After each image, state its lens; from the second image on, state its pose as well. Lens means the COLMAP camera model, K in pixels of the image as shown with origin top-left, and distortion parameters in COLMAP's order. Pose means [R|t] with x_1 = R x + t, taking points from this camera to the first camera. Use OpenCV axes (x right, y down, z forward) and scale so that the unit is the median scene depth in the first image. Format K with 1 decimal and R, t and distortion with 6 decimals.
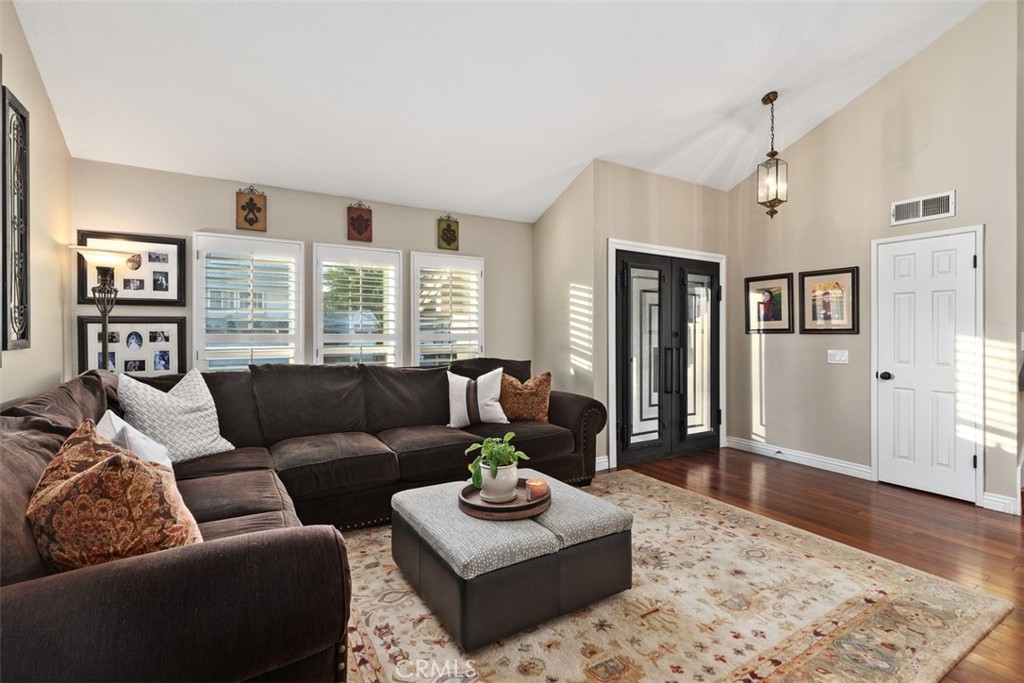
lens RADIAL K [[469.5, 0, 507.5], [0, 469.5, 330.2], [0, 0, 1]] dist [0.009989, -0.000535]
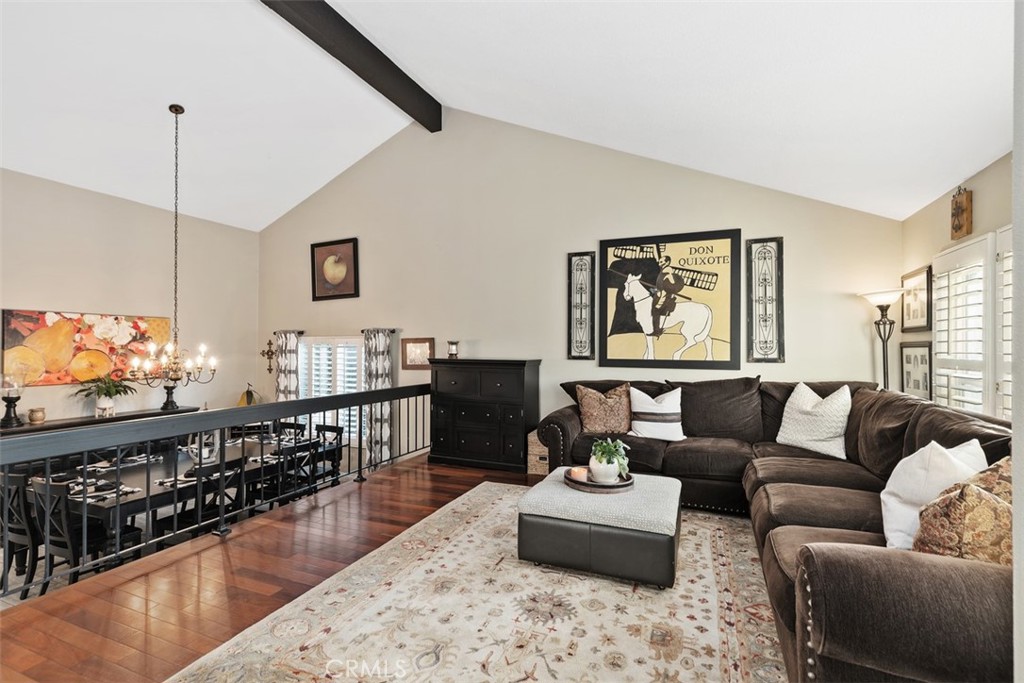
lens RADIAL K [[468.0, 0, 510.0], [0, 468.0, 341.2], [0, 0, 1]] dist [0.009342, -0.000323]
pose [[-0.804855, -0.008218, -0.593414, 0.663752], [0.000256, 0.999899, -0.014195, -0.012918], [0.593471, -0.011577, -0.804772, 1.287811]]
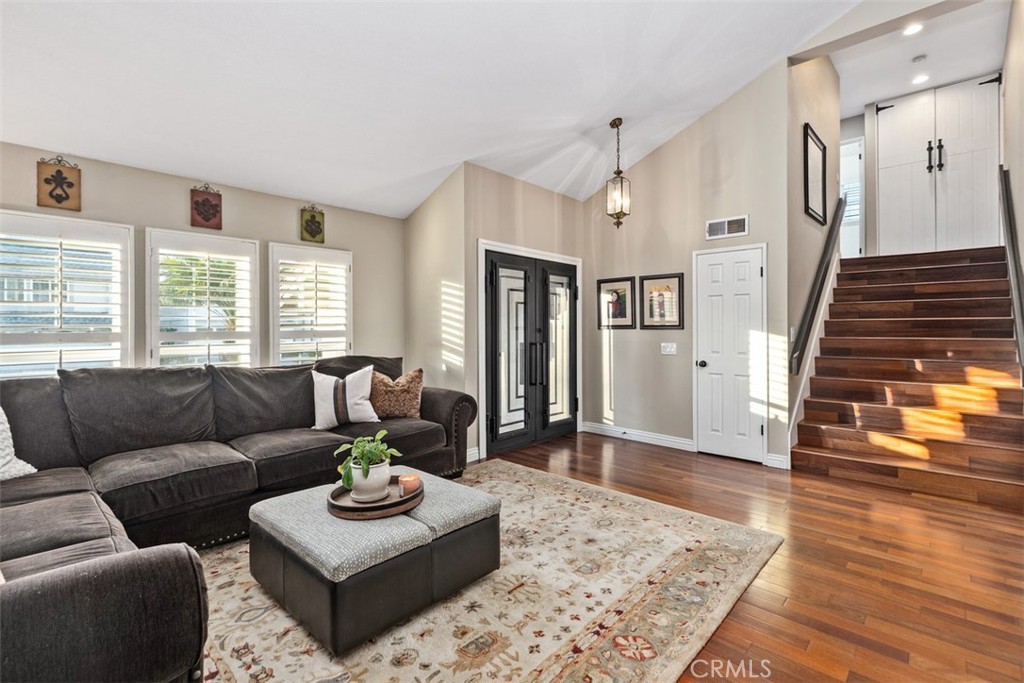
lens RADIAL K [[466.7, 0, 508.1], [0, 466.7, 325.7], [0, 0, 1]] dist [0.008645, -0.000228]
pose [[0.962445, -0.002320, 0.271467, -0.004027], [0.002461, 0.999997, -0.000177, -0.002558], [-0.271465, 0.000839, 0.962448, -0.019397]]
